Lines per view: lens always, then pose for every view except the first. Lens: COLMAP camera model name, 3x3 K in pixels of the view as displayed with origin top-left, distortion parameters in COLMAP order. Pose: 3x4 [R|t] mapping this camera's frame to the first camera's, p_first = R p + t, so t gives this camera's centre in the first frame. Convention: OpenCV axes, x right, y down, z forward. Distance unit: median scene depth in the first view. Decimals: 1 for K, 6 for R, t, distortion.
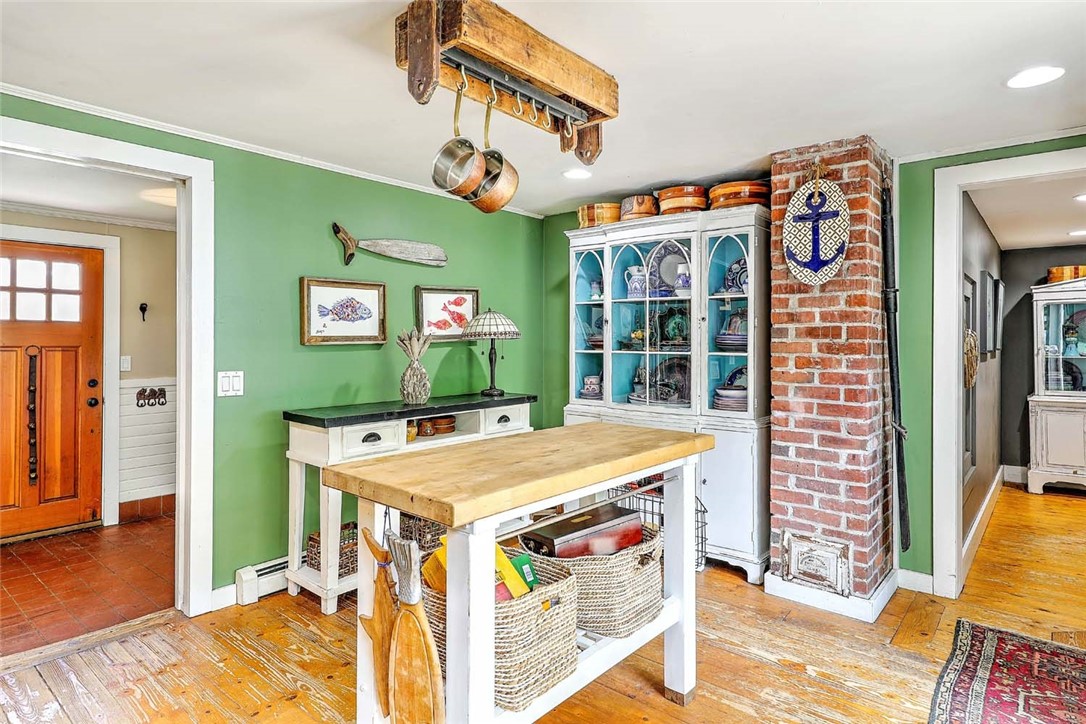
lens RADIAL K [[597.2, 0, 560.3], [0, 597.2, 336.2], [0, 0, 1]] dist [0.012647, -0.000741]
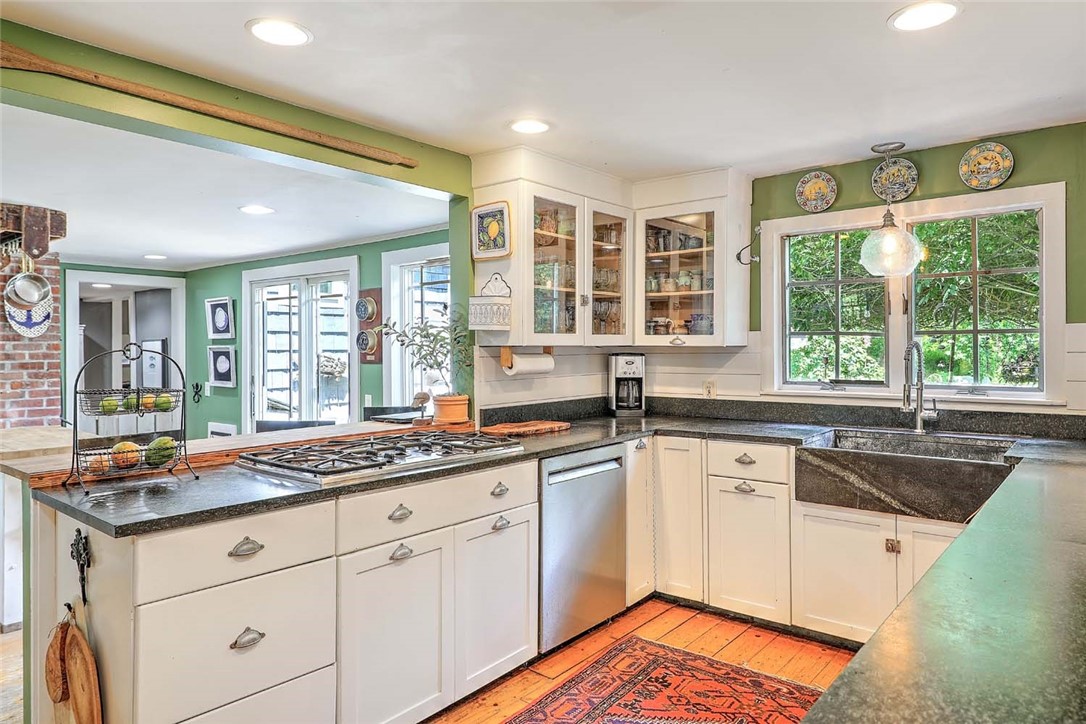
lens RADIAL K [[683.1, 0, 550.9], [0, 683.1, 355.0], [0, 0, 1]] dist [0.005584, 0.000976]
pose [[-0.013370, -0.014939, 0.999799, -1.621896], [0.000385, 0.999888, 0.014945, -0.071263], [-0.999911, 0.000585, -0.013363, -0.434786]]
